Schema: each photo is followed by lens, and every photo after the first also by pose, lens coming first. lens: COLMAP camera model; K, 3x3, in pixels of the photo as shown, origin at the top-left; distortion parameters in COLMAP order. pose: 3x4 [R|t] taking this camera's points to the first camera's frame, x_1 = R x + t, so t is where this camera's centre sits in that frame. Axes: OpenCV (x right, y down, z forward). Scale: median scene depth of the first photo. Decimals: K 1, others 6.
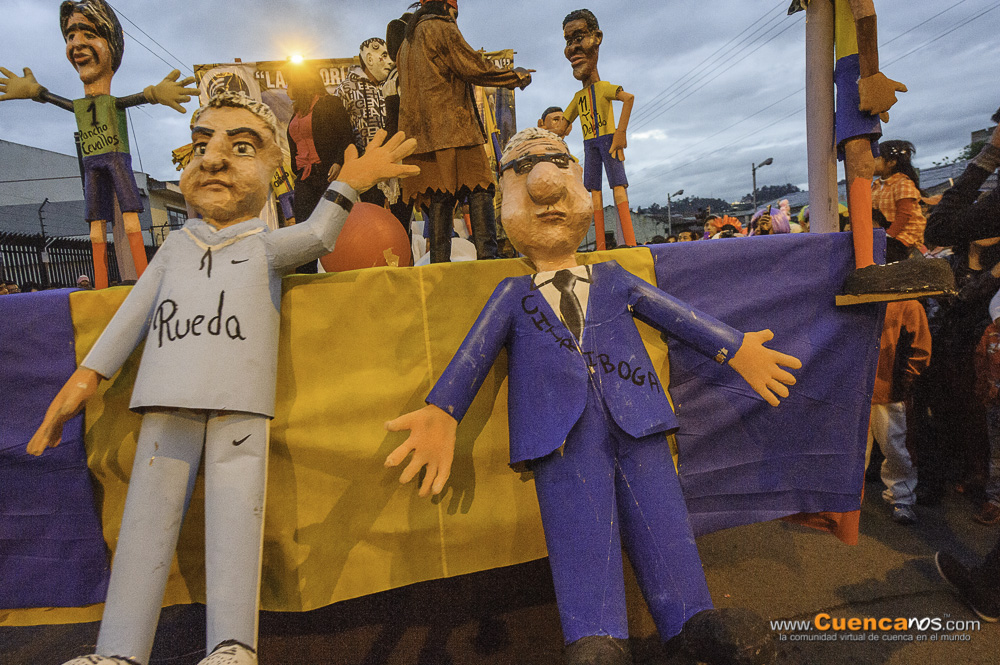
lens RADIAL K [[661.5, 0, 500.9], [0, 661.5, 330.5], [0, 0, 1]] dist [0.007300, 0.003774]
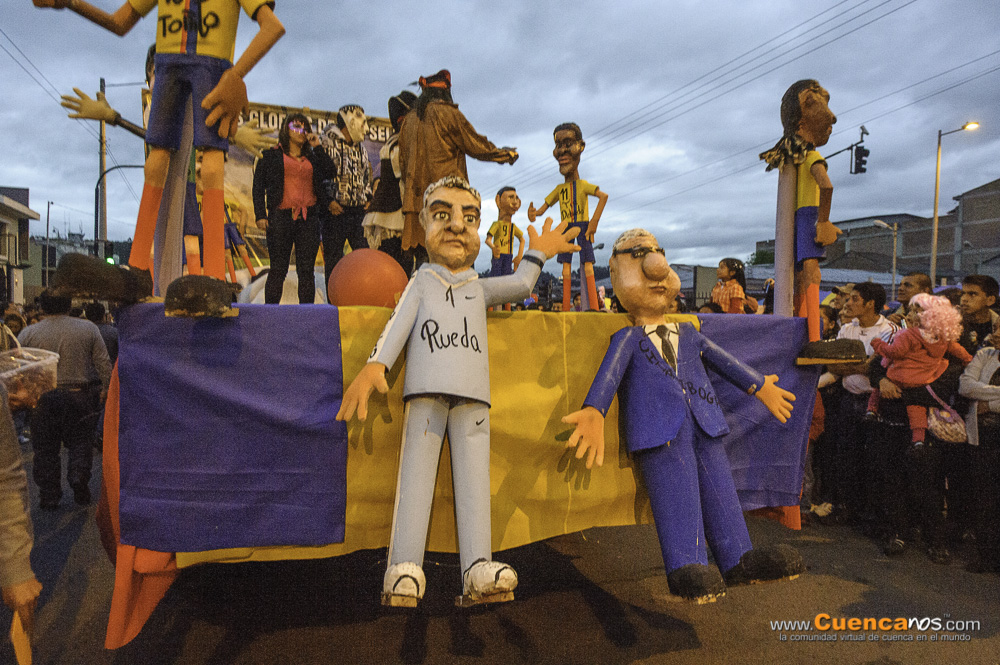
lens RADIAL K [[661.5, 0, 500.9], [0, 661.5, 330.5], [0, 0, 1]] dist [0.007300, 0.003774]
pose [[0.963720, 0.090933, 0.250948, -0.638571], [-0.069523, 0.993244, -0.092919, 0.087107], [-0.257702, 0.072101, 0.963531, -0.356058]]
